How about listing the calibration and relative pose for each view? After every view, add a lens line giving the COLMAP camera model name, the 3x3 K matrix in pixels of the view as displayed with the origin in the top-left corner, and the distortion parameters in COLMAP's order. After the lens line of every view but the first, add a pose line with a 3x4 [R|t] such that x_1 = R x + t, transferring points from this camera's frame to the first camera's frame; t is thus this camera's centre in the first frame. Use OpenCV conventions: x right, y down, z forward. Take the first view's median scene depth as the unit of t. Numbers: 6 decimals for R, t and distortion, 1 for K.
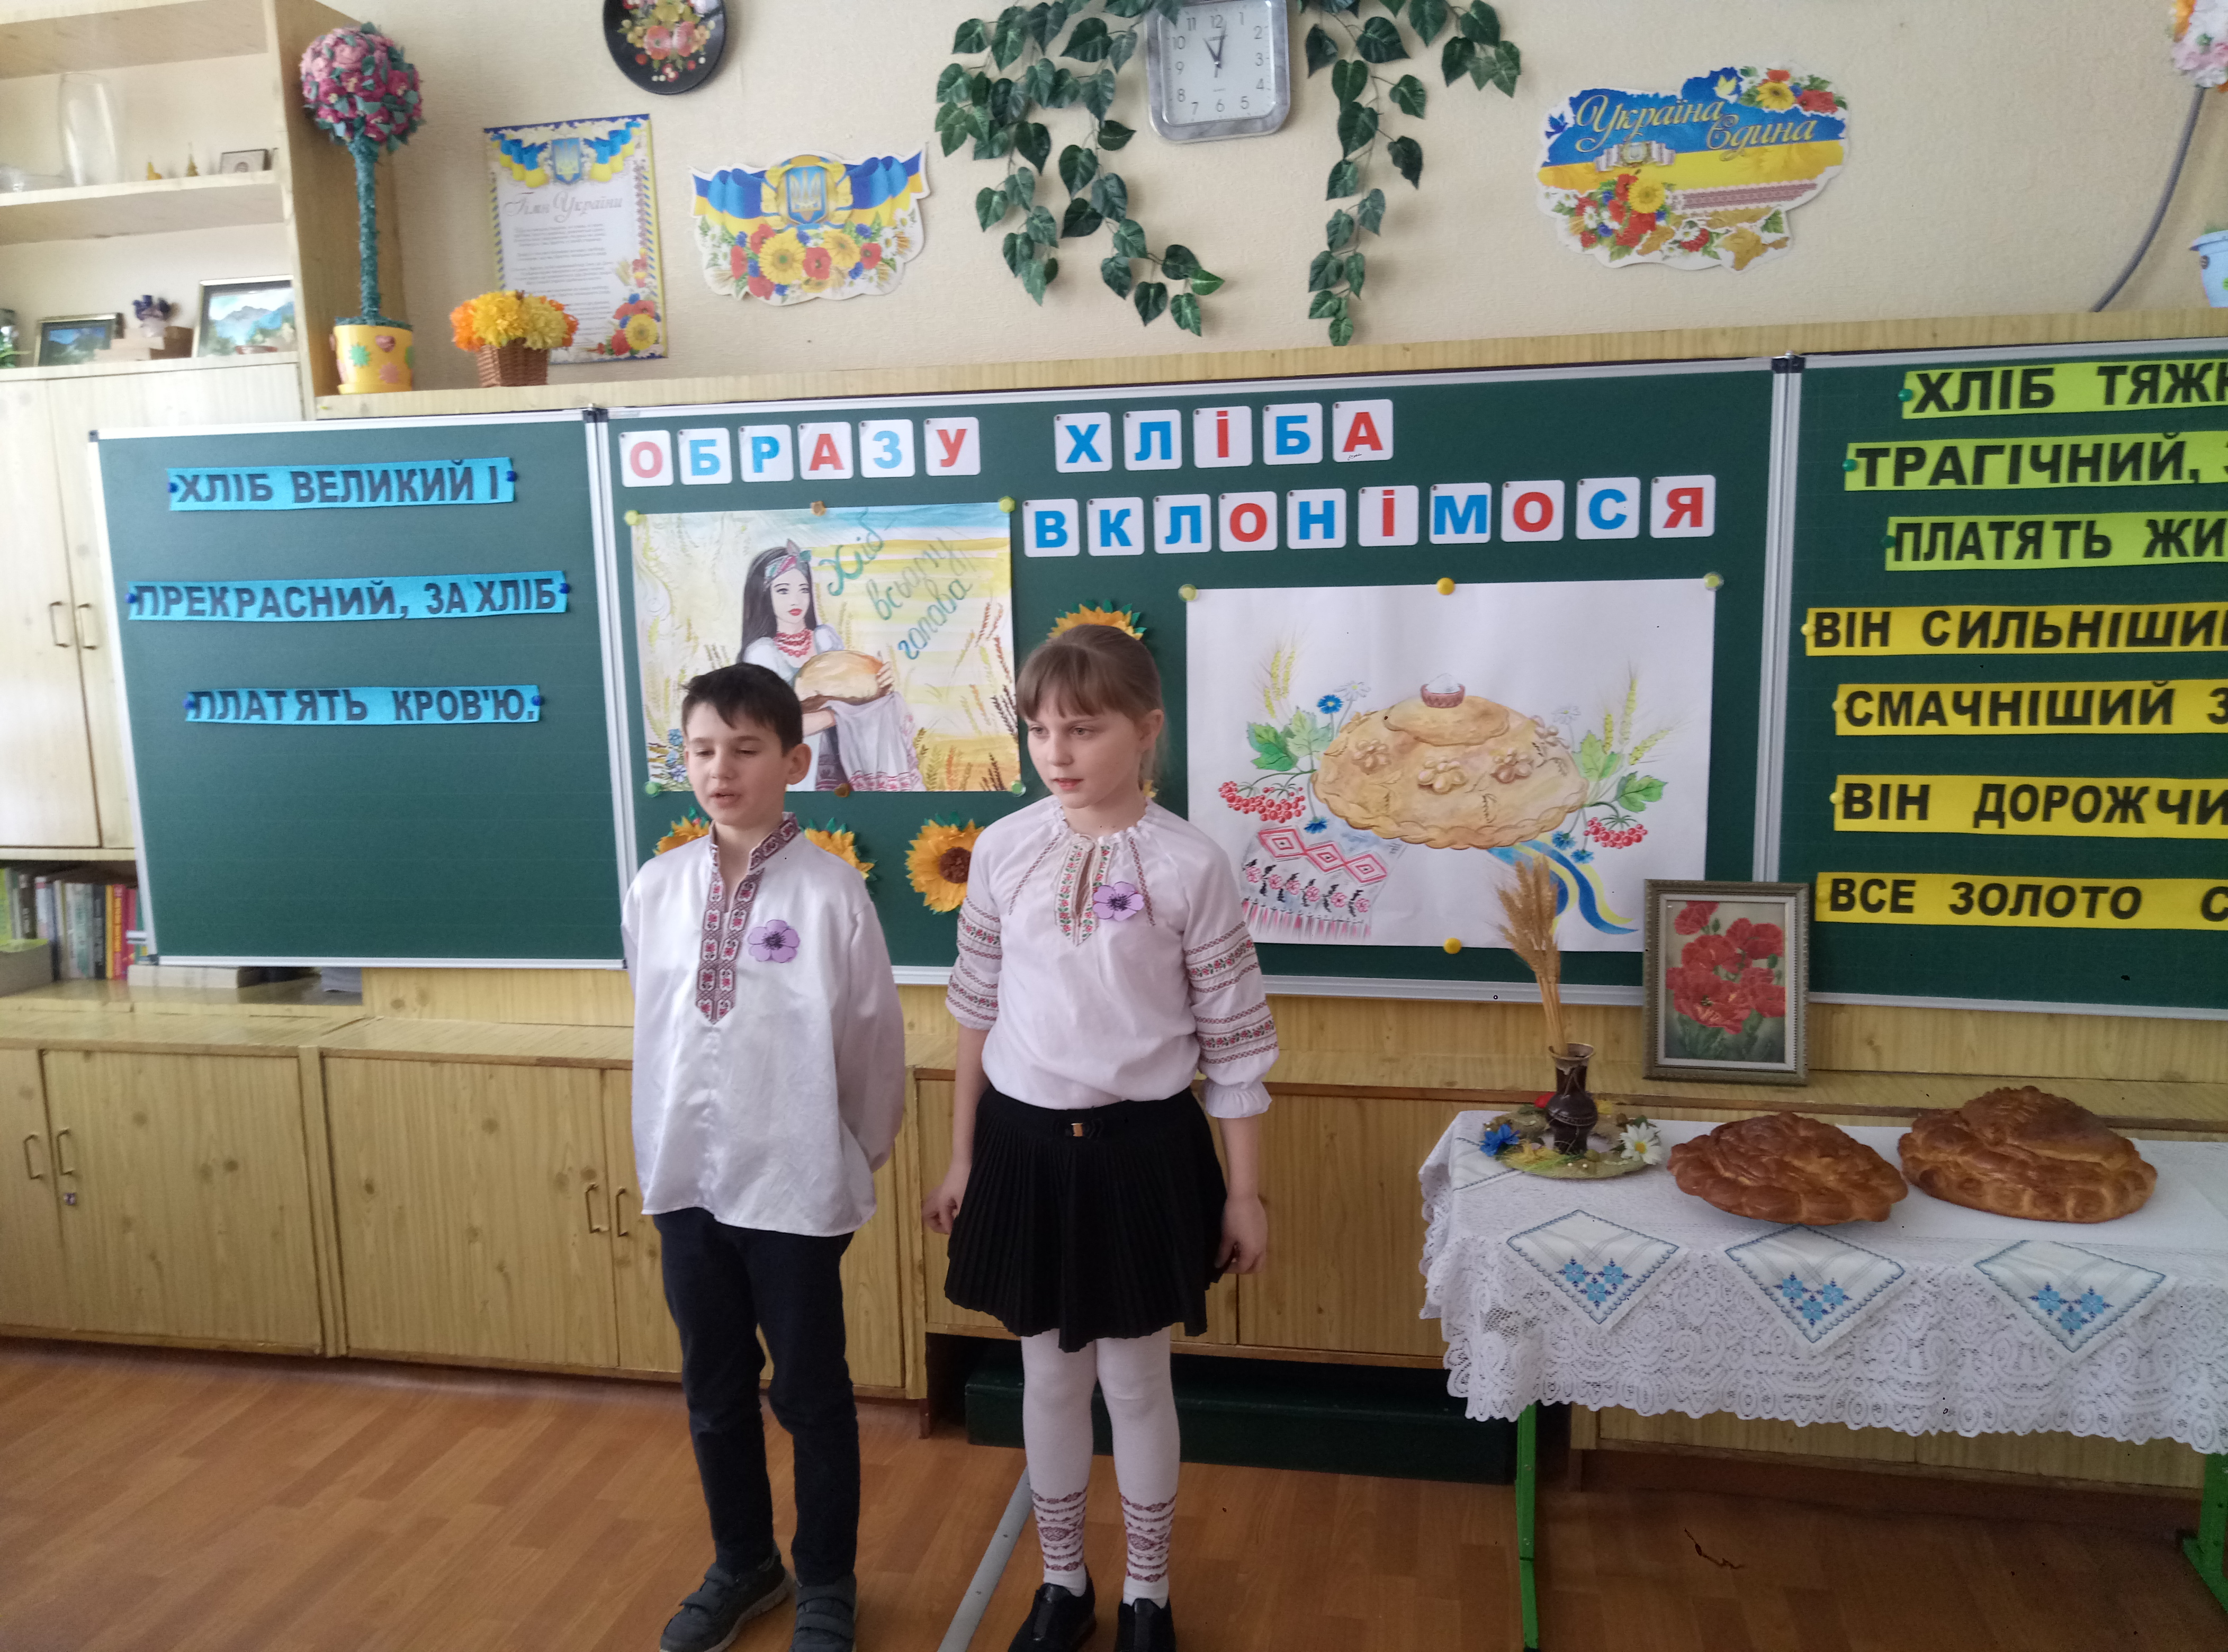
lens RADIAL K [[1660.1, 0, 1135.4], [0, 1660.1, 847.4], [0, 0, 1]] dist [0.026612, -0.035282]
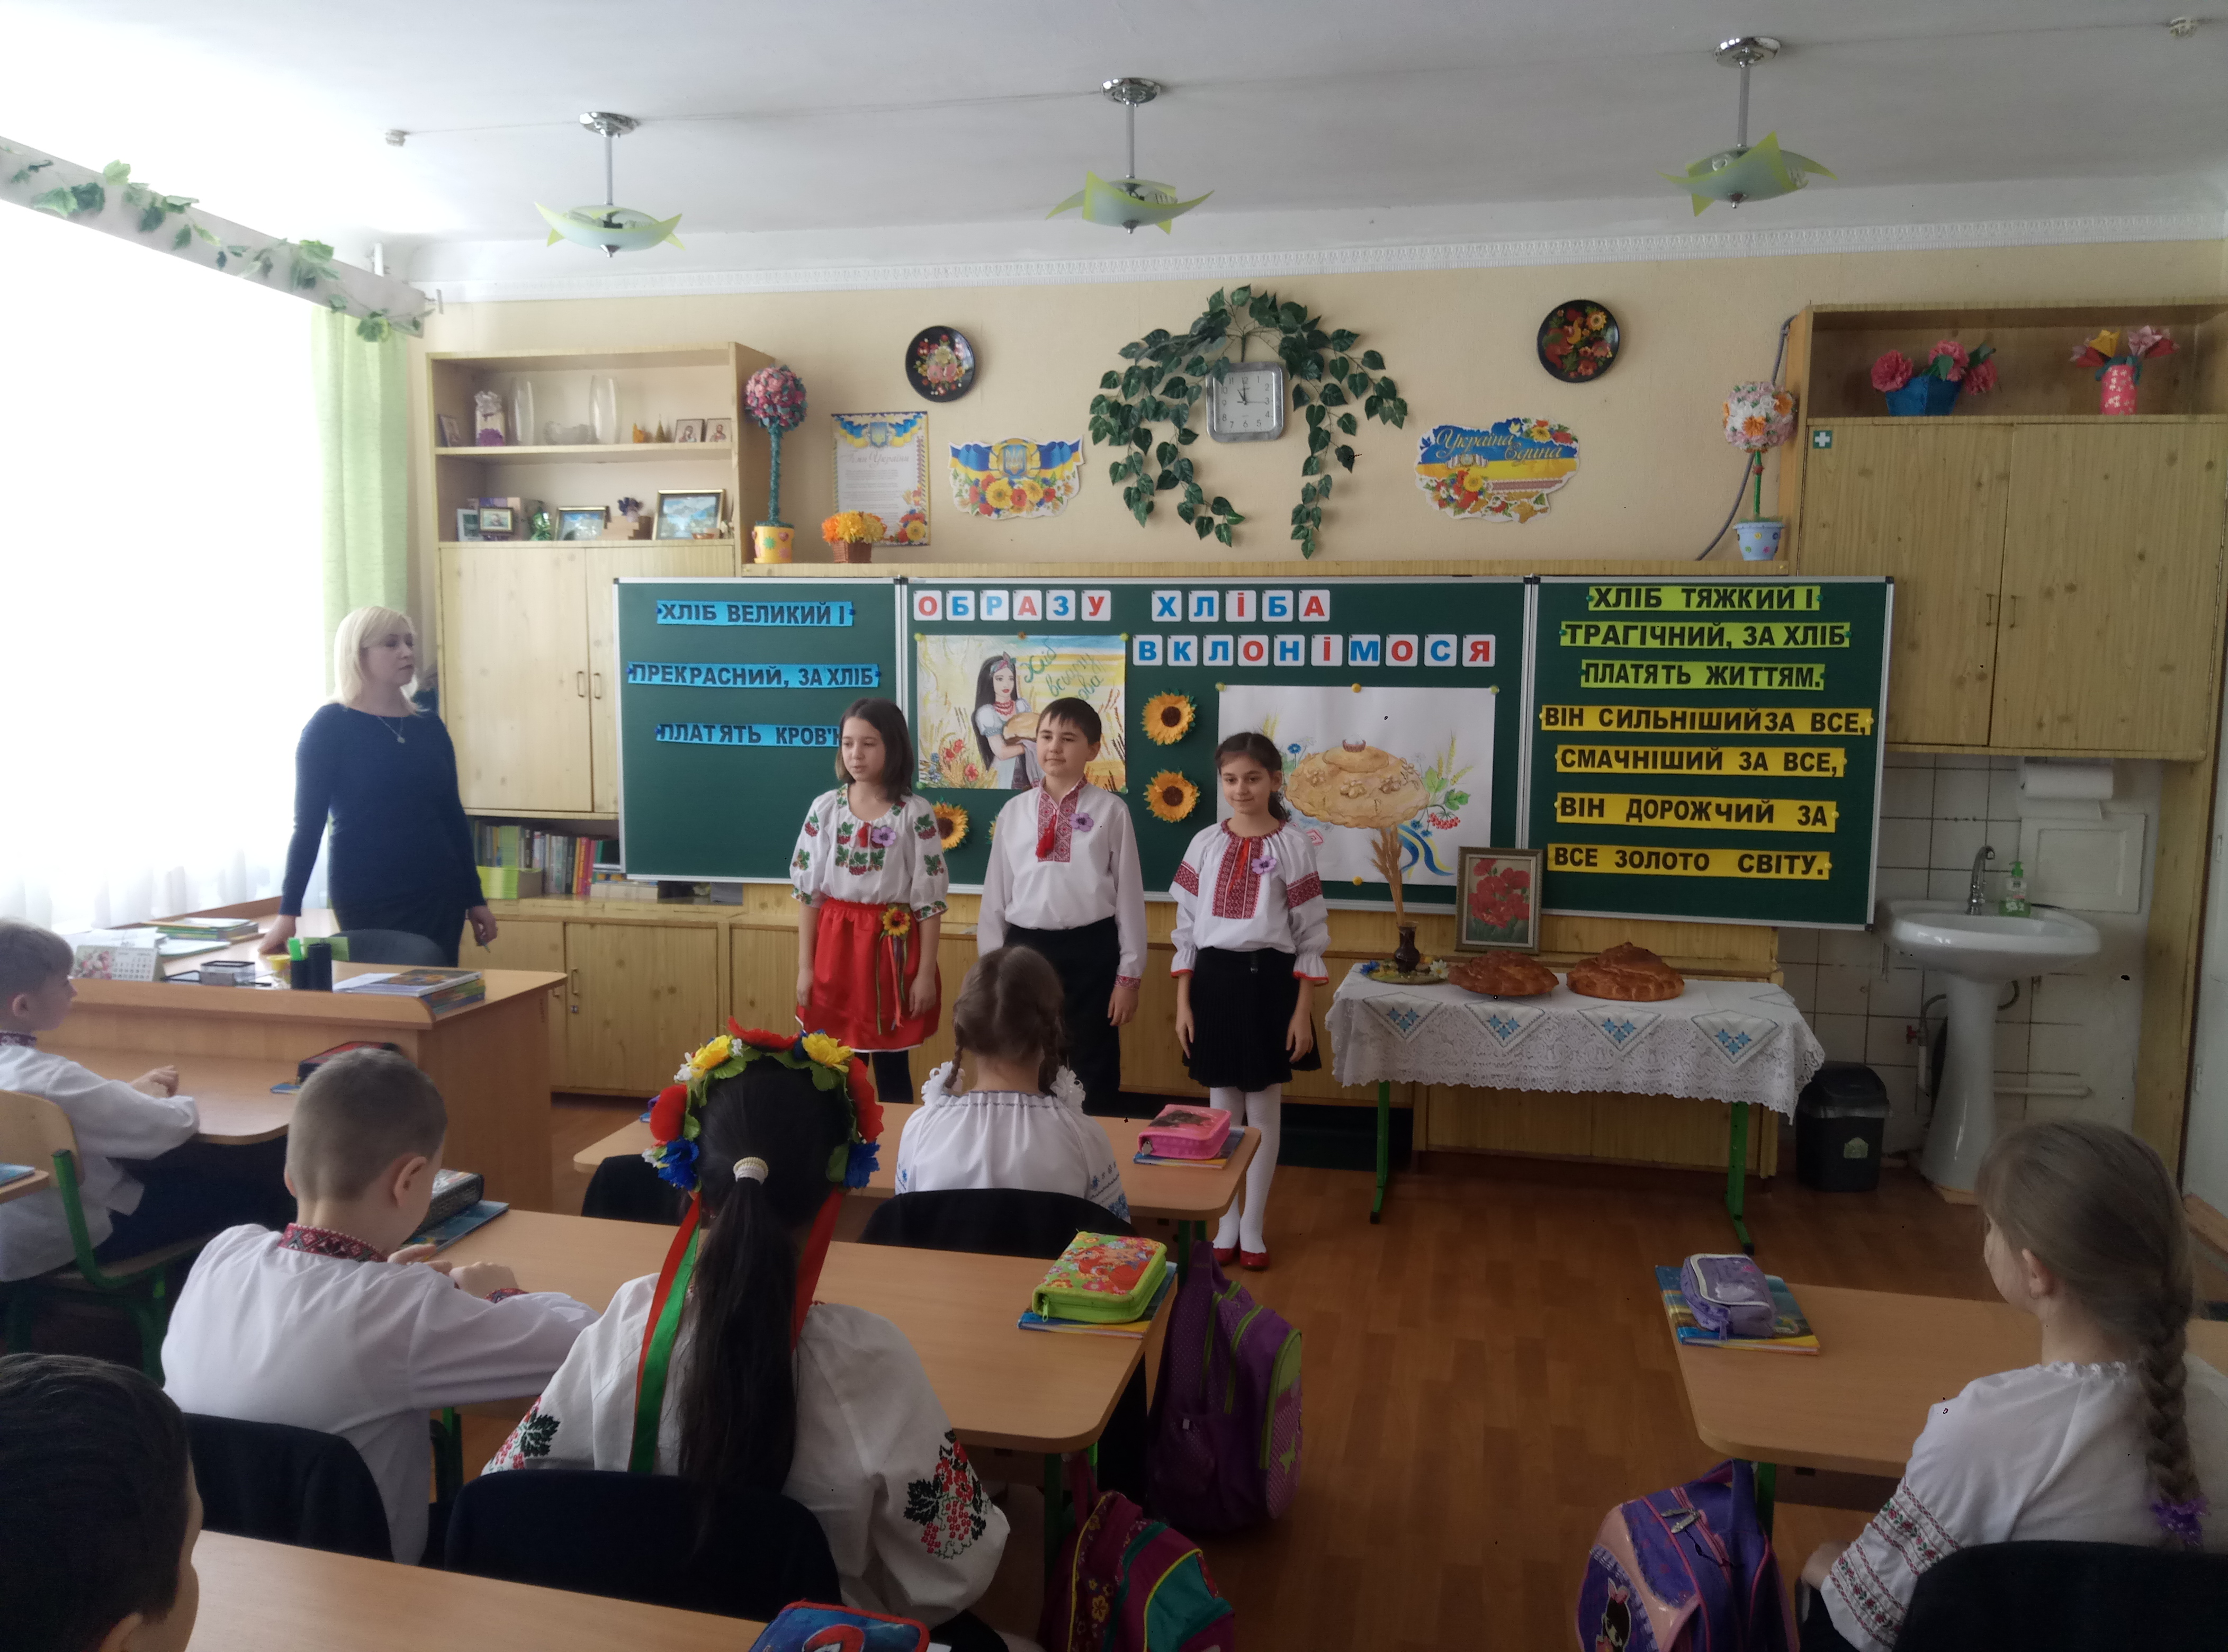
lens RADIAL K [[1660.1, 0, 1125.7], [0, 1660.1, 843.8], [0, 0, 1]] dist [0.026612, -0.035282]
pose [[0.999280, 0.032066, -0.020274, -0.030429], [-0.033006, 0.998307, -0.047888, 0.113104], [0.018704, 0.048522, 0.998647, -0.837907]]
